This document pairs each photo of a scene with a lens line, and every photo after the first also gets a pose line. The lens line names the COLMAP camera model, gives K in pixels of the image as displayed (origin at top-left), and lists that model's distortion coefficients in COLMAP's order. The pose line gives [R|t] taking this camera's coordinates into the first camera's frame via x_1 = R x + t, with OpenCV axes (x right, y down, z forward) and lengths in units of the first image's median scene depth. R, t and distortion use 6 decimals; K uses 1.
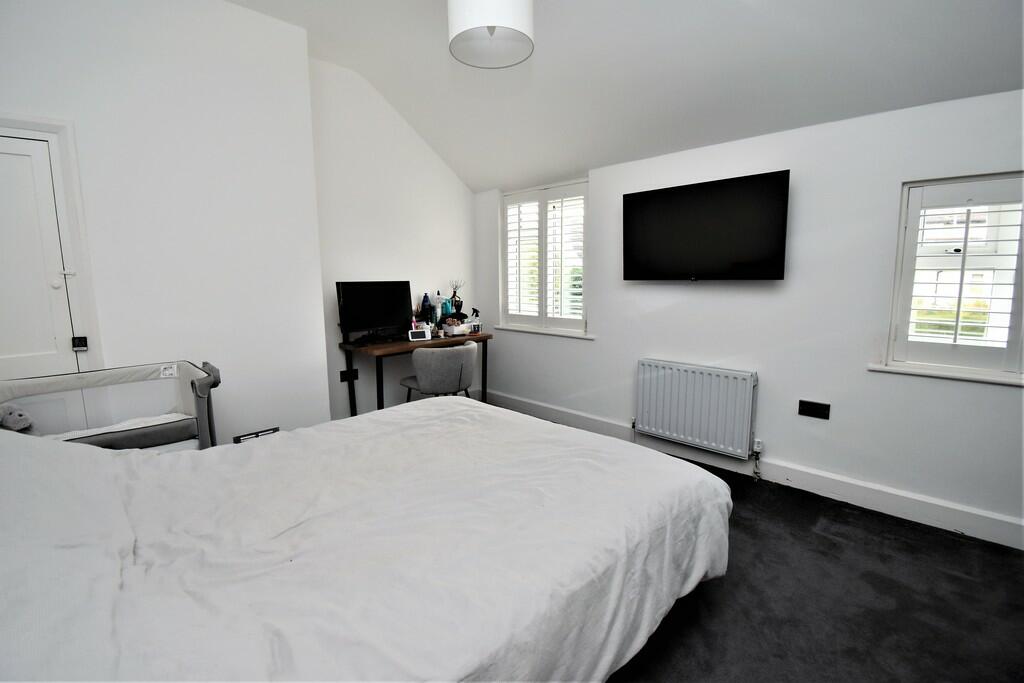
lens RADIAL K [[451.3, 0, 516.7], [0, 451.3, 336.2], [0, 0, 1]] dist [-0.020215, -0.001803]
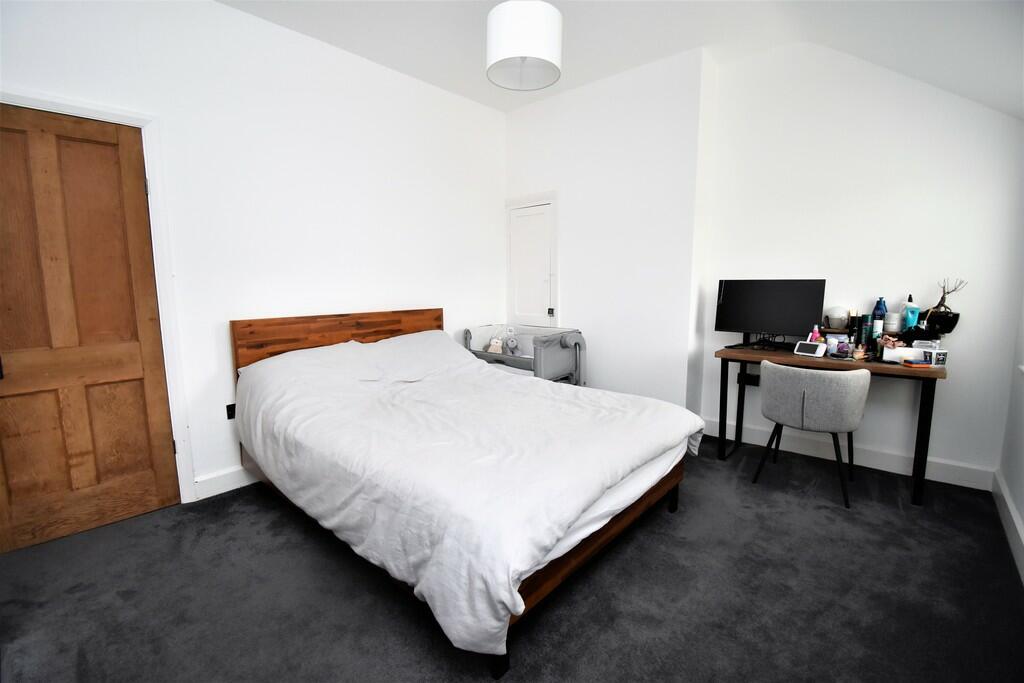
lens RADIAL K [[451.3, 0, 516.2], [0, 451.3, 342.0], [0, 0, 1]] dist [-0.020215, -0.001803]
pose [[0.063846, 0.136464, -0.988586, 0.707854], [-0.127291, 0.983629, 0.127558, -0.066291], [0.989808, 0.117694, 0.080171, 0.594986]]
